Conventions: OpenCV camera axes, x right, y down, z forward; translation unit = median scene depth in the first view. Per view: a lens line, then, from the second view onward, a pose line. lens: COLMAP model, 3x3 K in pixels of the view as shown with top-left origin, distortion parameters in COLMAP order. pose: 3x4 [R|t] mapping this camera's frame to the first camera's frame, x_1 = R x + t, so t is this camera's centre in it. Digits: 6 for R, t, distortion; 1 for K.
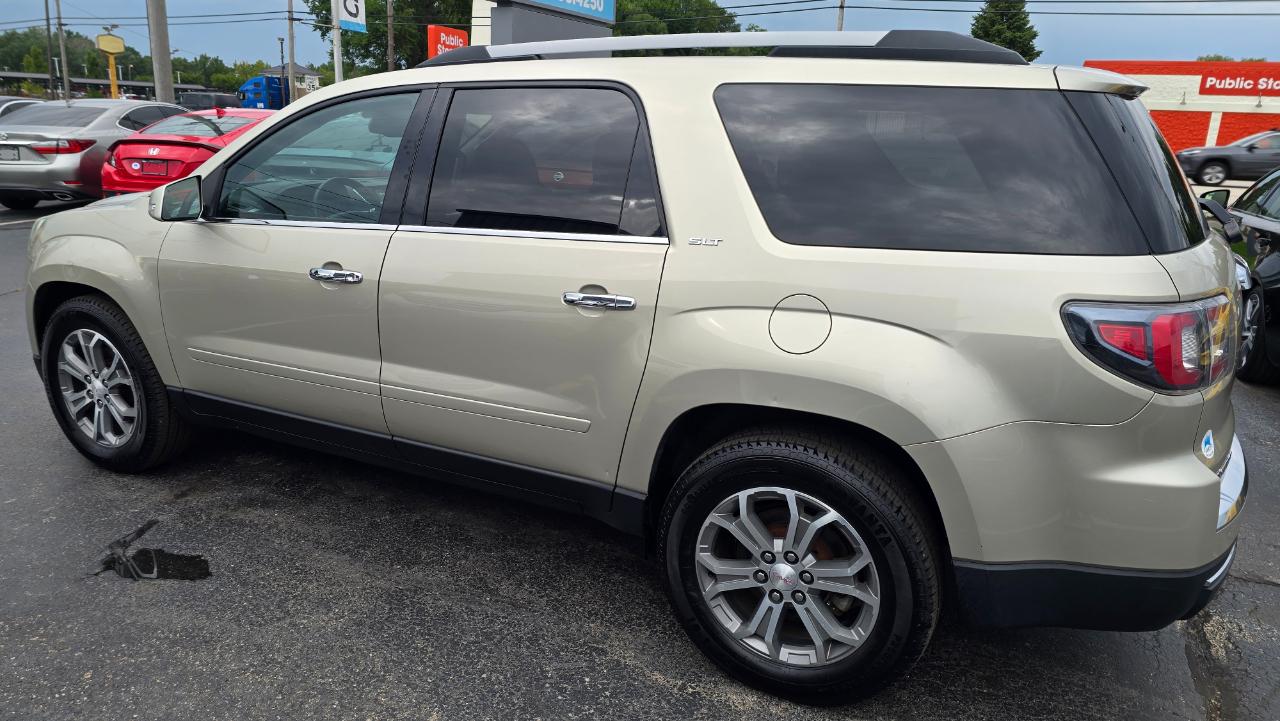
lens RADIAL K [[874.1, 0, 629.2], [0, 874.1, 341.3], [0, 0, 1]] dist [0.069564, -0.065023]
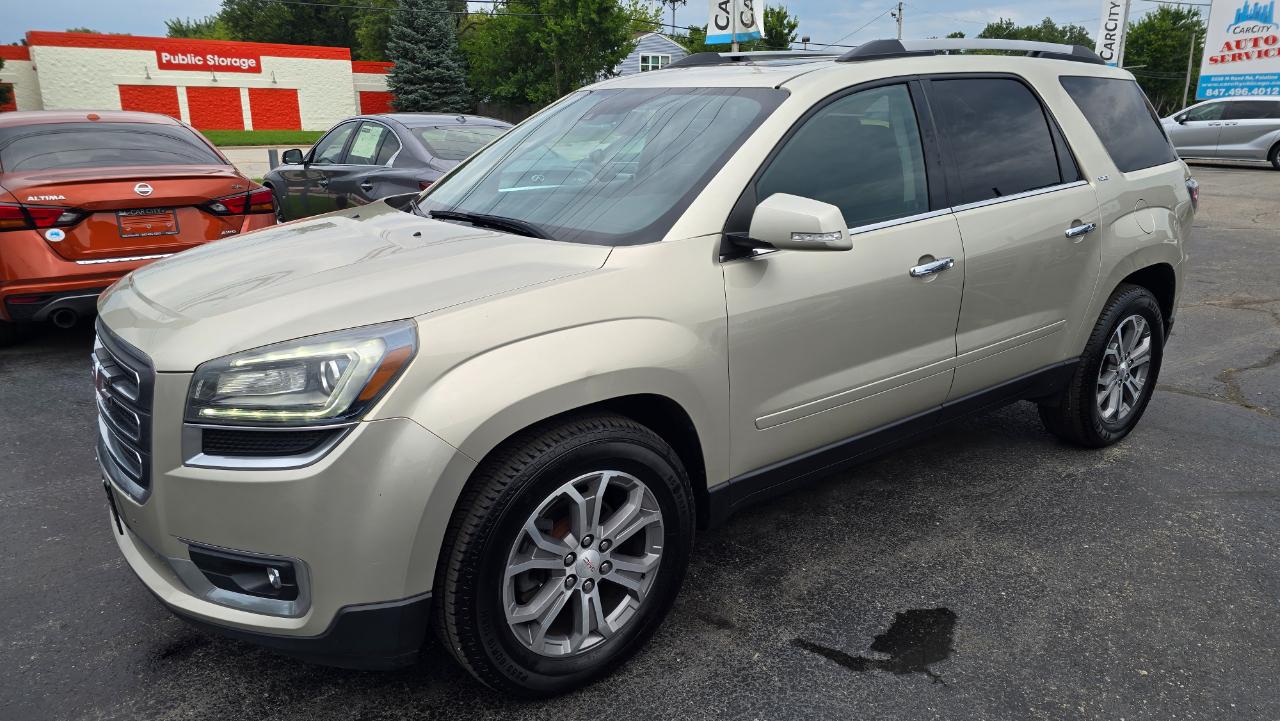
lens RADIAL K [[872.2, 0, 636.8], [0, 872.2, 352.9], [0, 0, 1]] dist [0.076158, -0.068837]
pose [[0.417376, -0.277061, 0.865468, -1.192683], [0.242300, 0.951840, 0.187861, -0.219491], [-0.875836, 0.131295, 0.464407, 0.724235]]
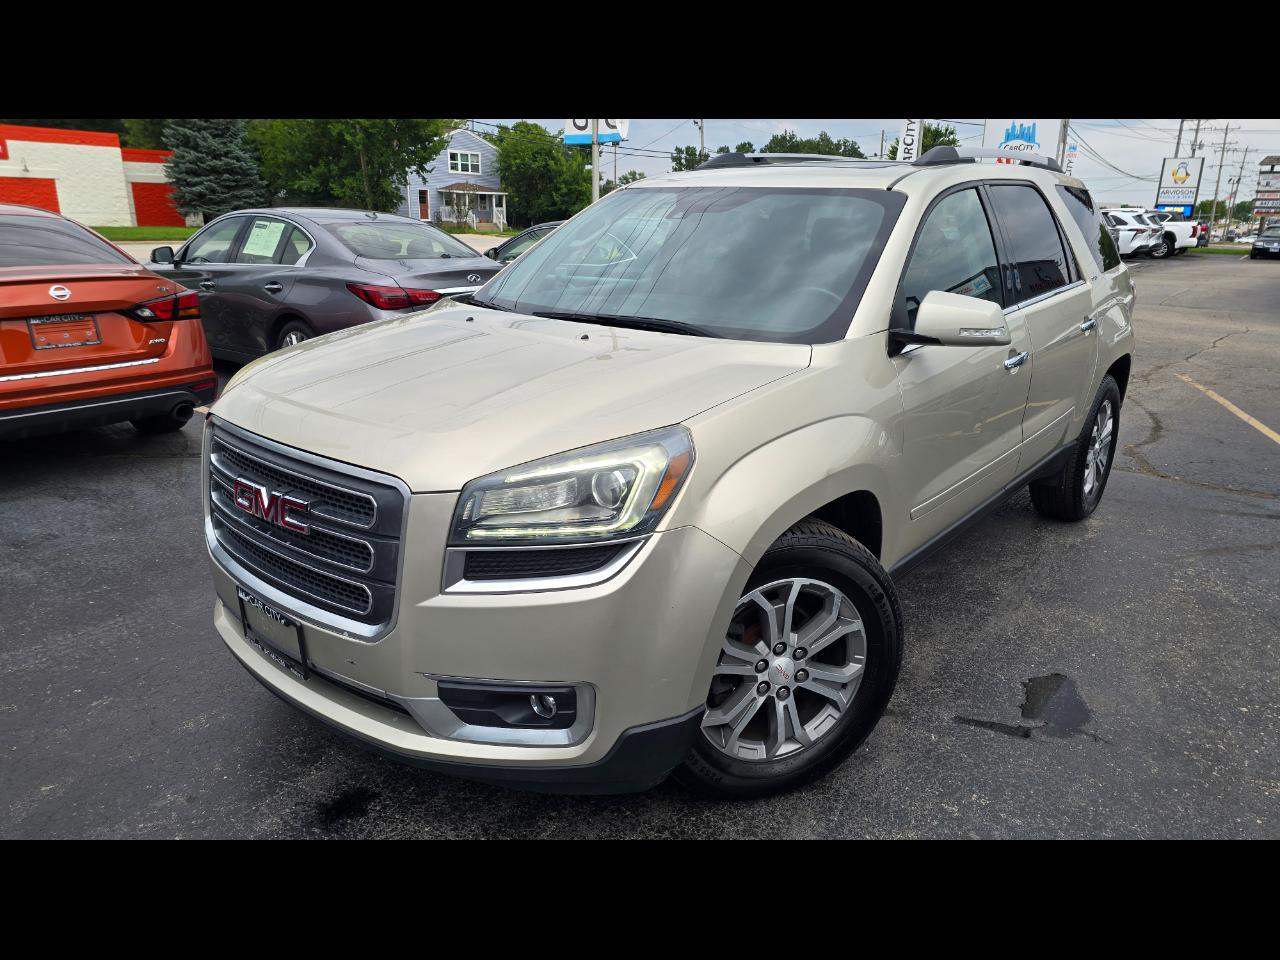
lens RADIAL K [[878.4, 0, 638.6], [0, 878.4, 464.6], [0, 0, 1]] dist [0.032966, -0.005748]
pose [[0.202851, -0.301188, 0.931739, -1.282040], [0.238373, 0.938086, 0.251343, -0.292831], [-0.949753, 0.171116, 0.262087, 1.016373]]
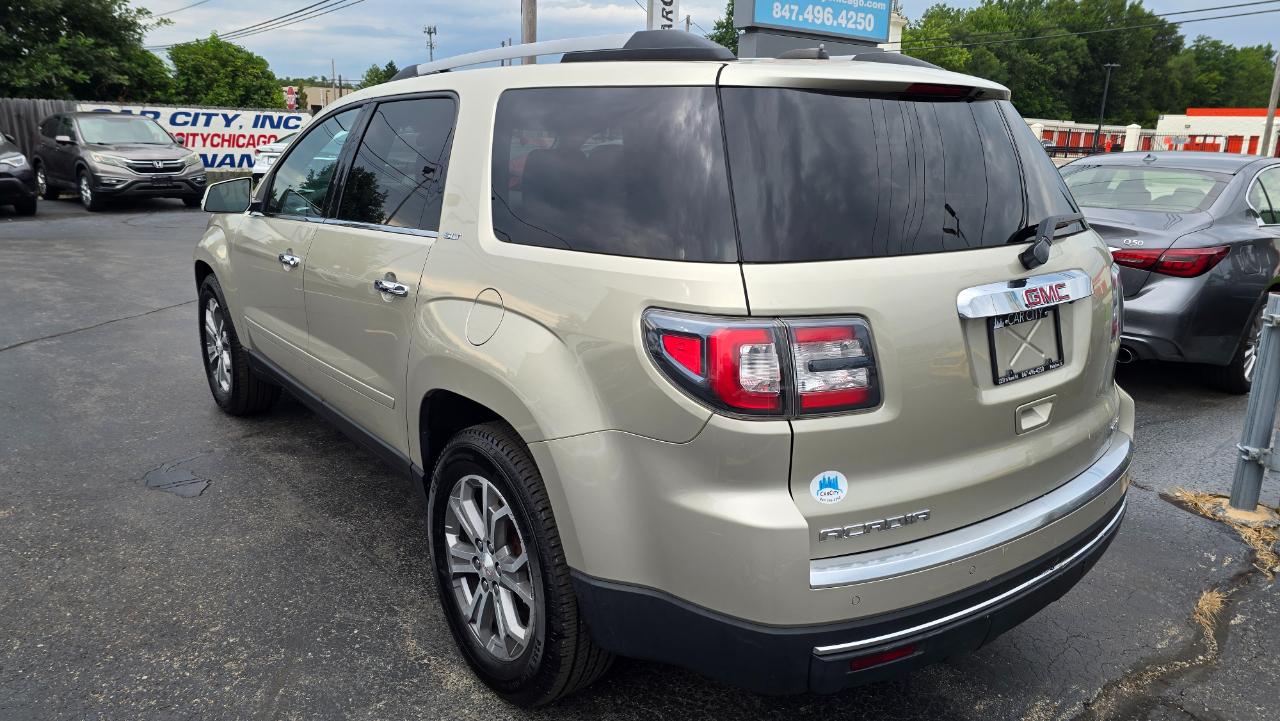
lens RADIAL K [[874.1, 0, 629.2], [0, 874.1, 341.3], [0, 0, 1]] dist [0.069564, -0.065023]
pose [[0.906461, 0.087688, -0.413085, 0.512204], [-0.100874, 0.994847, -0.010173, 0.001143], [0.410065, 0.050891, 0.910635, 0.087190]]
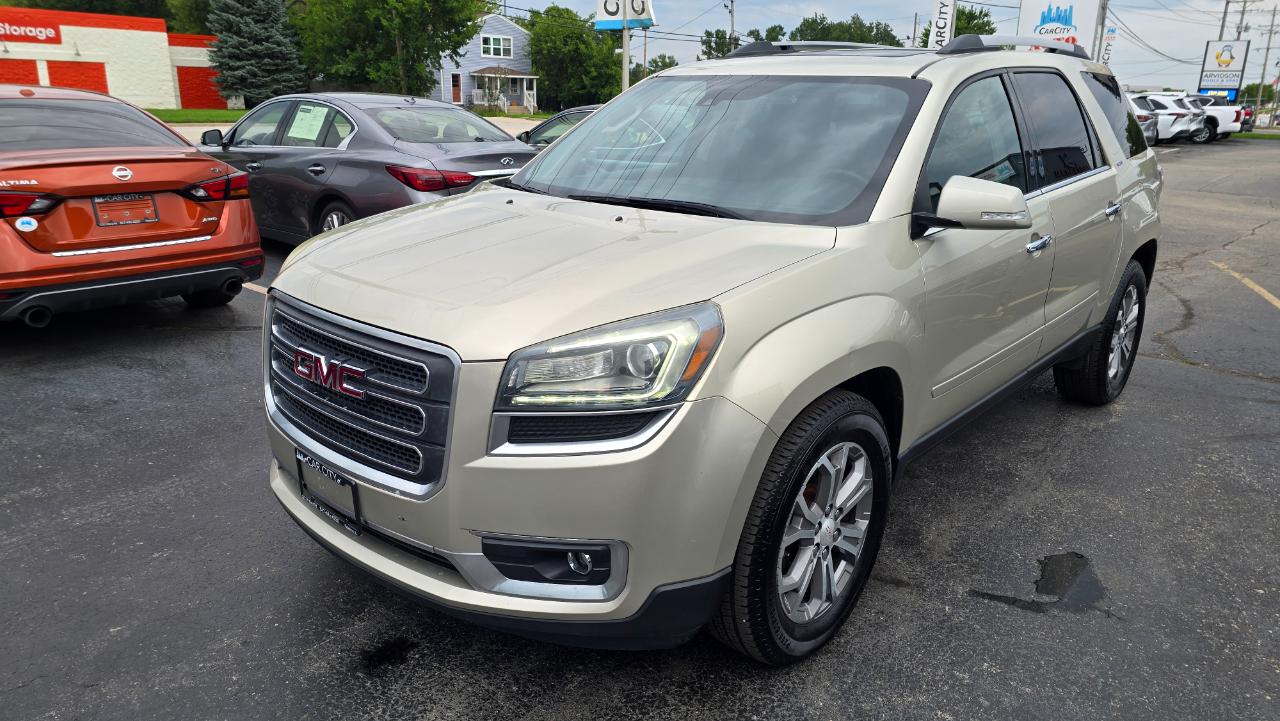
lens RADIAL K [[874.1, 0, 629.2], [0, 874.1, 341.3], [0, 0, 1]] dist [0.069564, -0.065023]
pose [[0.243913, -0.292173, 0.924738, -1.320063], [0.235680, 0.942810, 0.235719, -0.297666], [-0.940724, 0.160448, 0.298823, 1.012141]]
